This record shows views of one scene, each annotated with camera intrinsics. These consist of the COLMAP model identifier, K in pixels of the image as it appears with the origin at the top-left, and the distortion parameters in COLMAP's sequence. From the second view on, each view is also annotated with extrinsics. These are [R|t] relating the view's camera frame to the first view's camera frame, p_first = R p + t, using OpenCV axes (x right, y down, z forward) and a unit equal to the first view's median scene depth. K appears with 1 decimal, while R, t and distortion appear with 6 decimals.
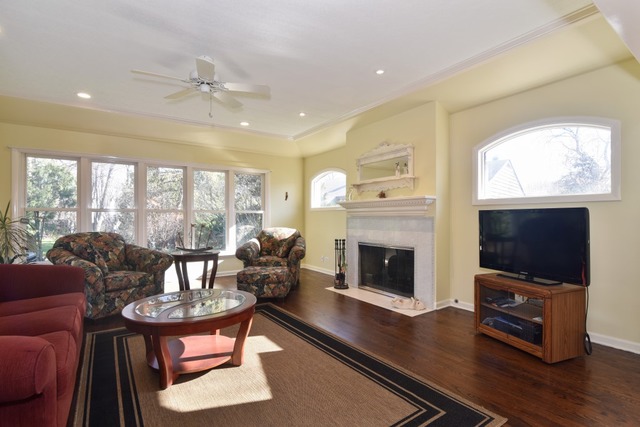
lens RADIAL K [[301.2, 0, 322.4], [0, 301.2, 216.3], [0, 0, 1]] dist [-0.012643, 0.001187]
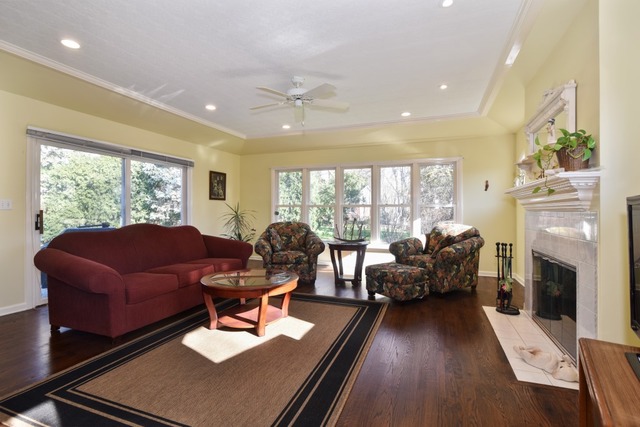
lens RADIAL K [[301.2, 0, 323.2], [0, 301.2, 210.2], [0, 0, 1]] dist [-0.012643, 0.001187]
pose [[0.576380, -0.001910, -0.817180, 0.438036], [-0.001179, 0.999994, -0.003169, 0.002723], [0.817181, 0.002790, 0.576374, 0.274100]]
